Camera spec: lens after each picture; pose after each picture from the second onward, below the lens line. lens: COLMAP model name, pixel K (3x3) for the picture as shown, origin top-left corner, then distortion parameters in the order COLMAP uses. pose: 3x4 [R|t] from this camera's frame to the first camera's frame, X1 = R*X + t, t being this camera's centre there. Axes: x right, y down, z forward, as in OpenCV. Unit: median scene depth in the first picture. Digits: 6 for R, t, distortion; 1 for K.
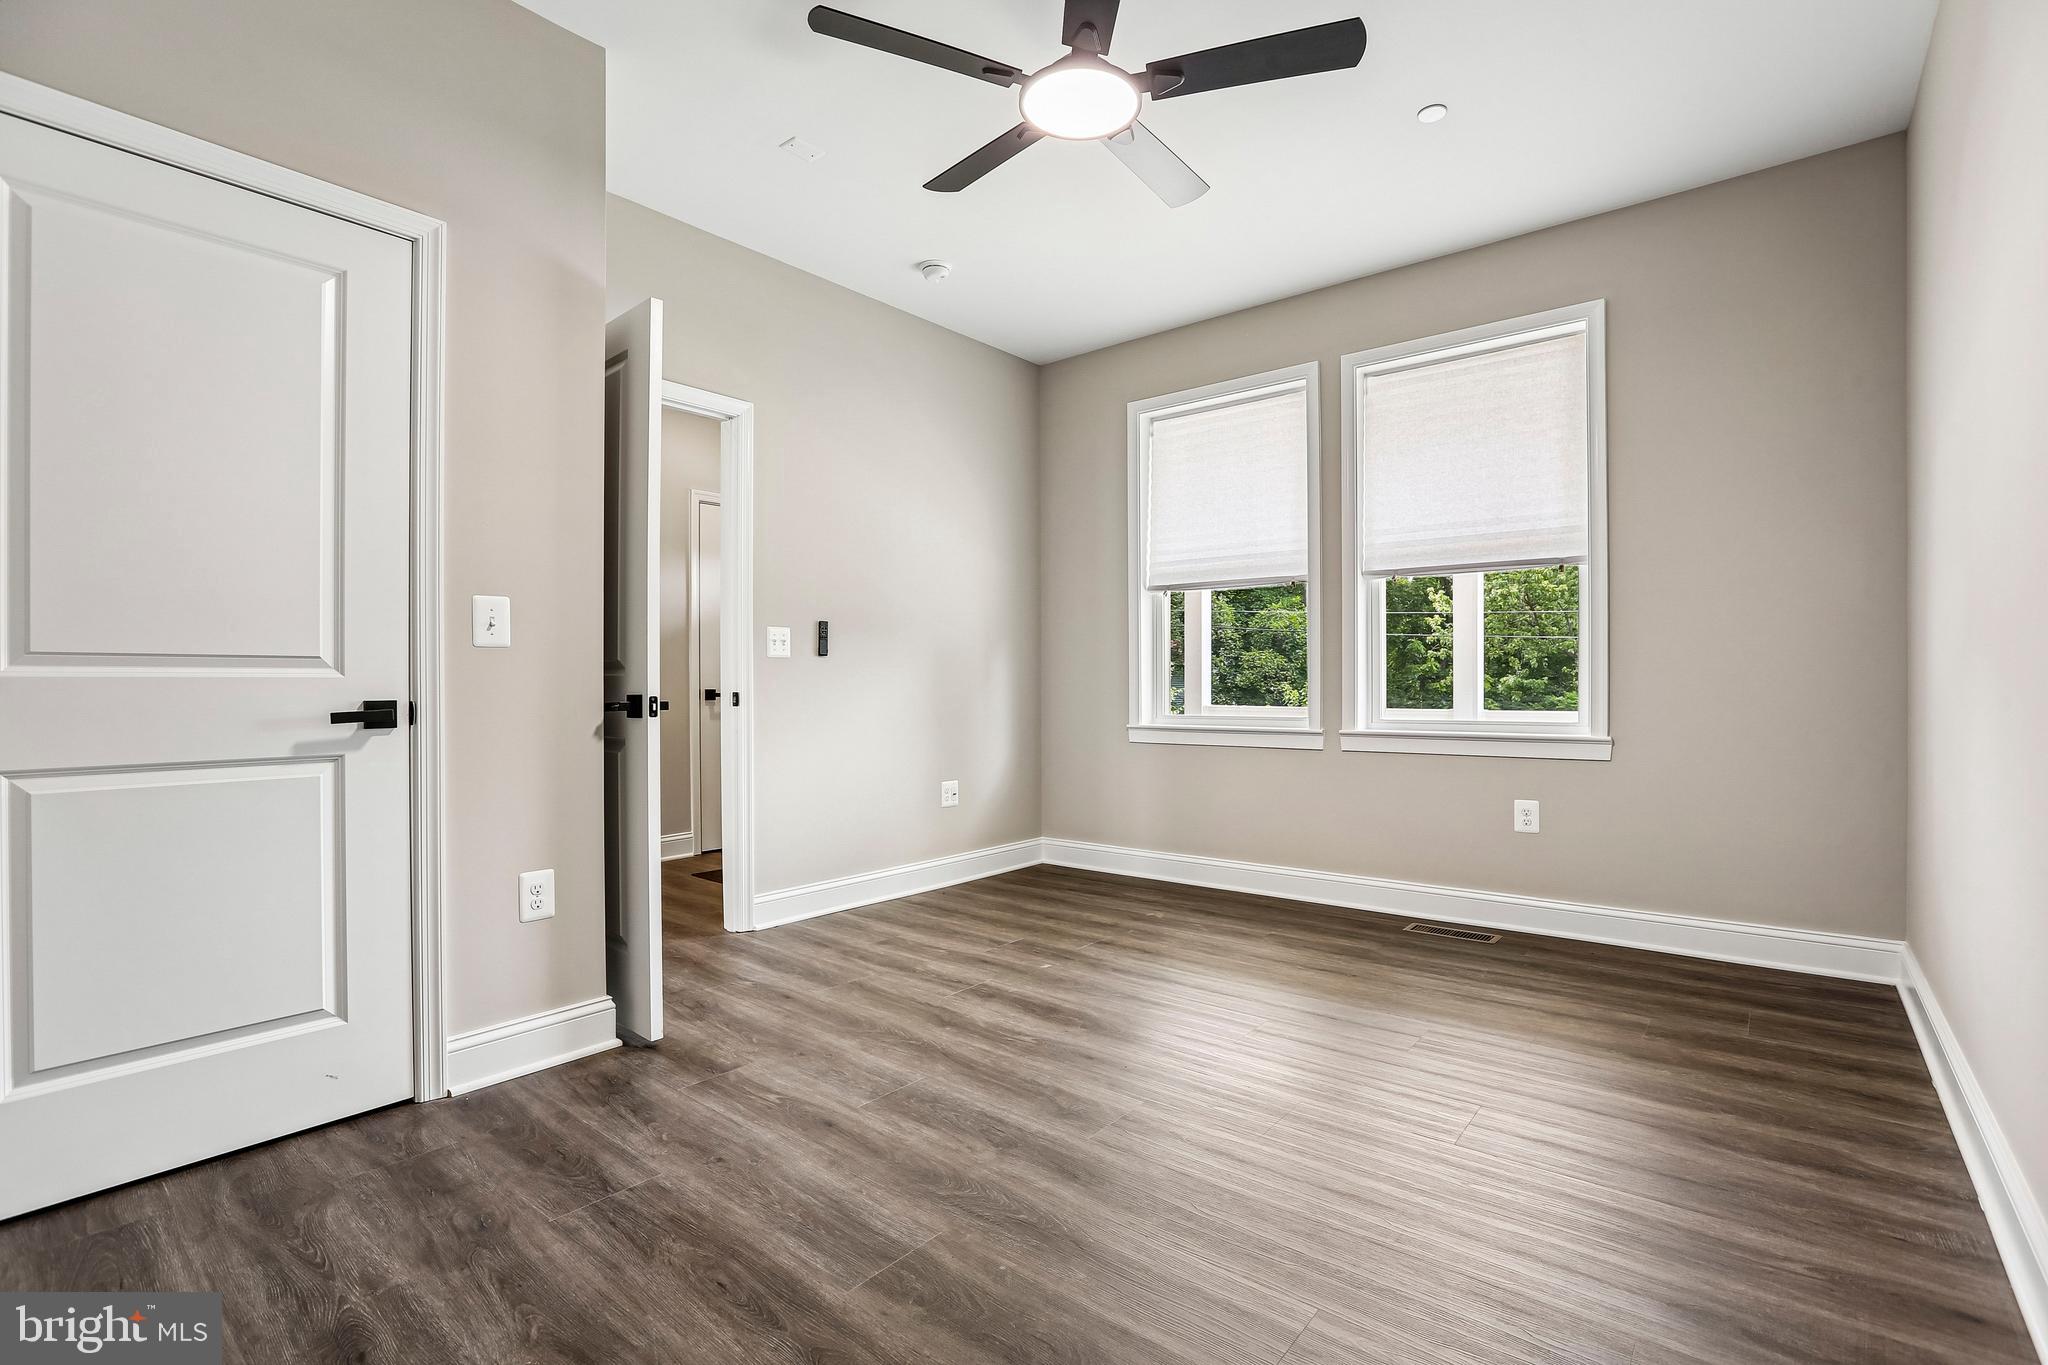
lens RADIAL K [[927.0, 0, 1003.1], [0, 927.0, 691.4], [0, 0, 1]] dist [-0.044560, 0.011217]
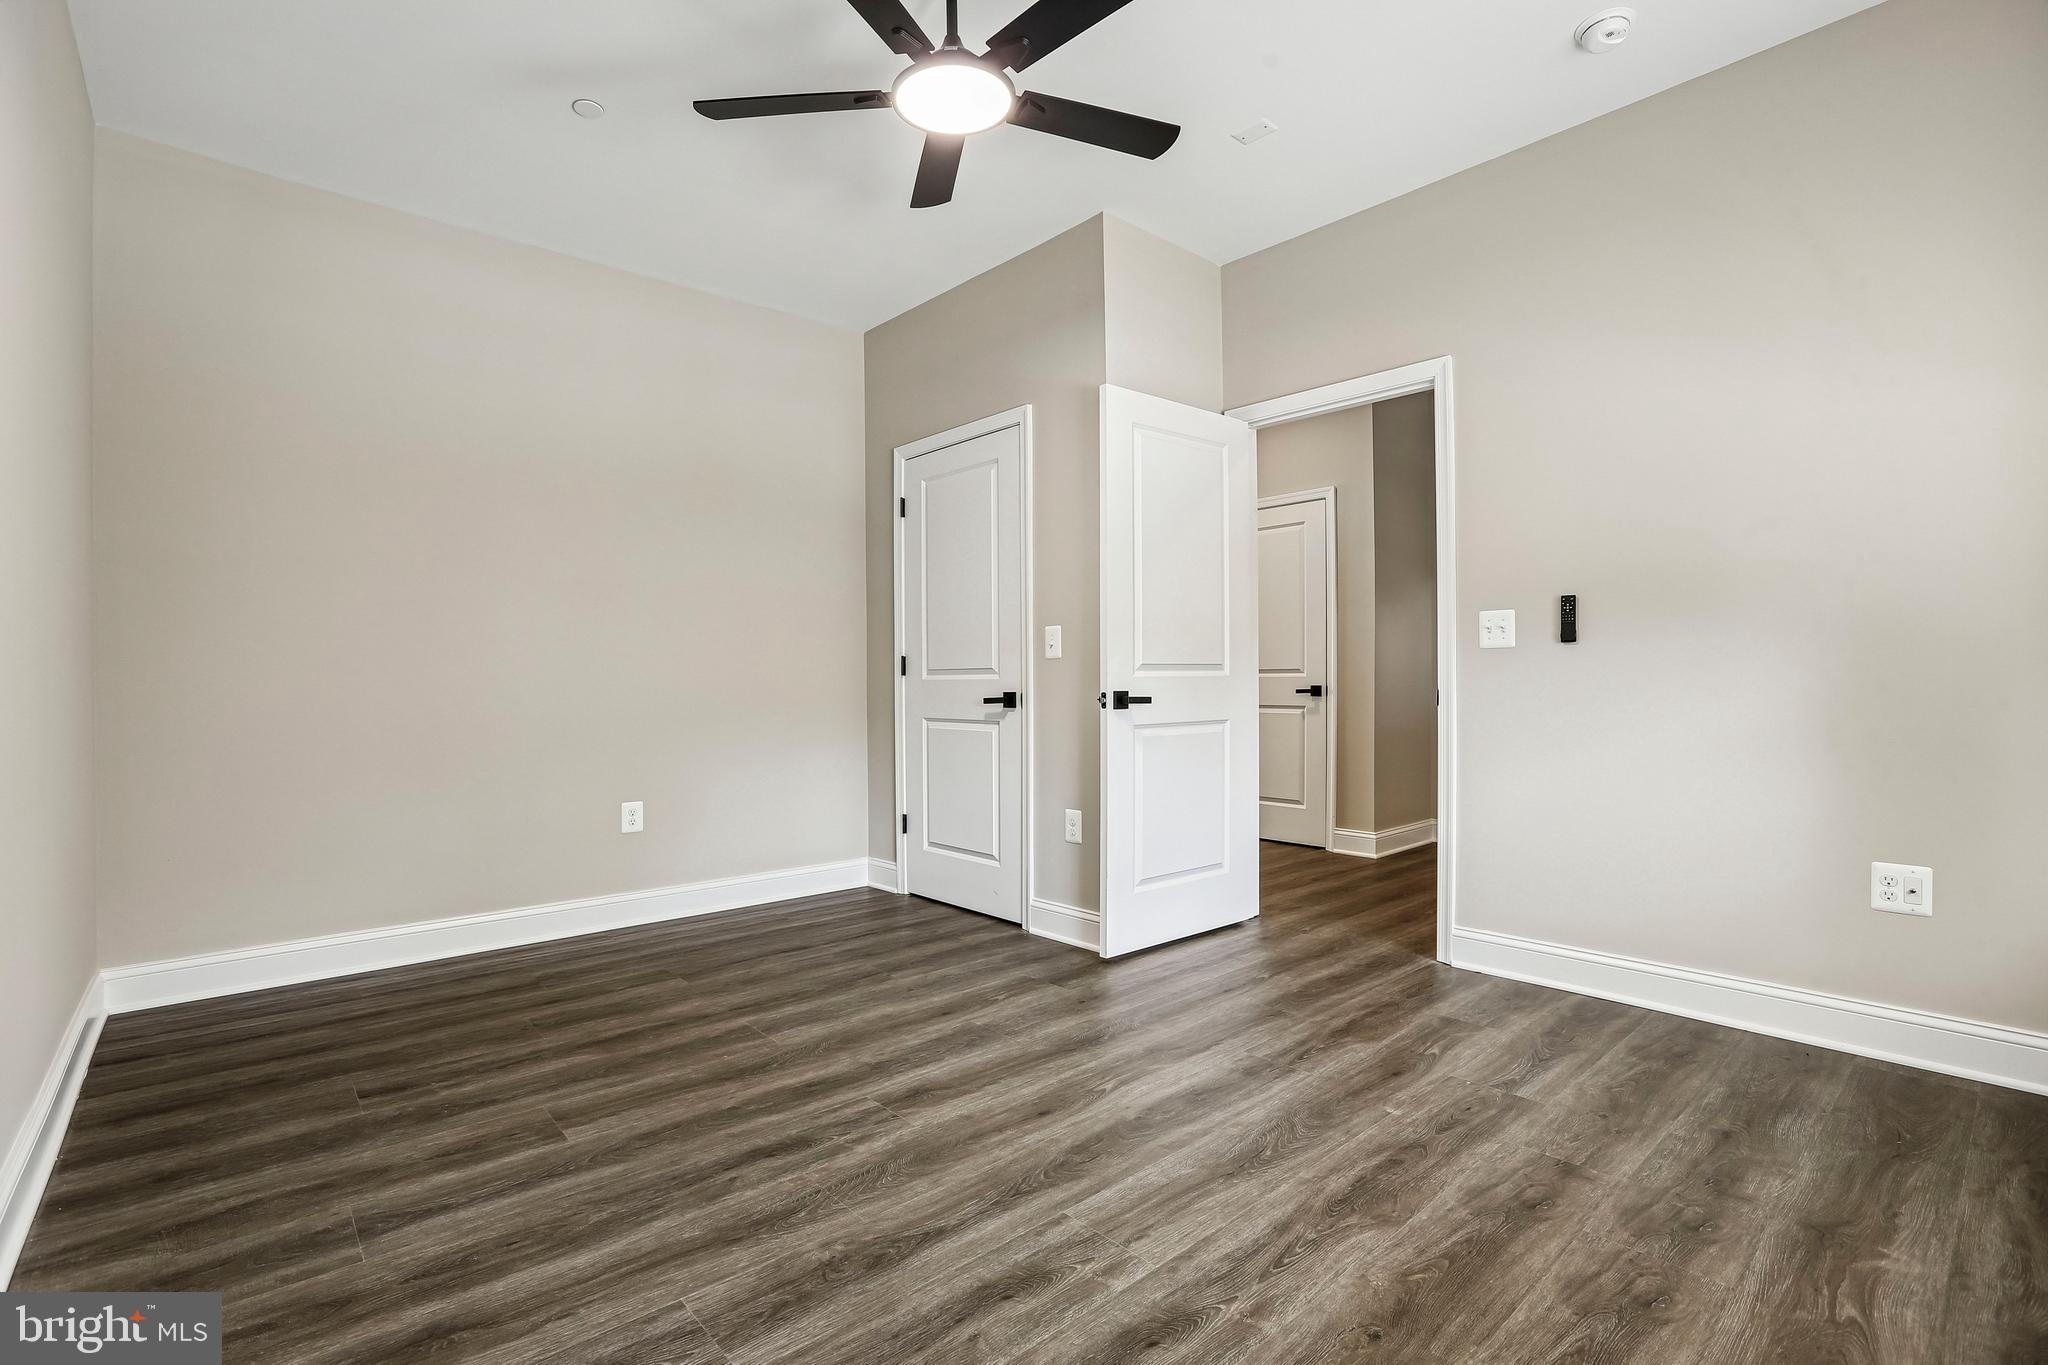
lens RADIAL K [[927.0, 0, 1031.8], [0, 927.0, 680.2], [0, 0, 1]] dist [-0.044560, 0.011217]
pose [[-0.119693, 0.006887, -0.992787, 1.072684], [0.000918, 0.999976, 0.006826, -0.024621], [0.992811, -0.000094, -0.119696, 1.217503]]
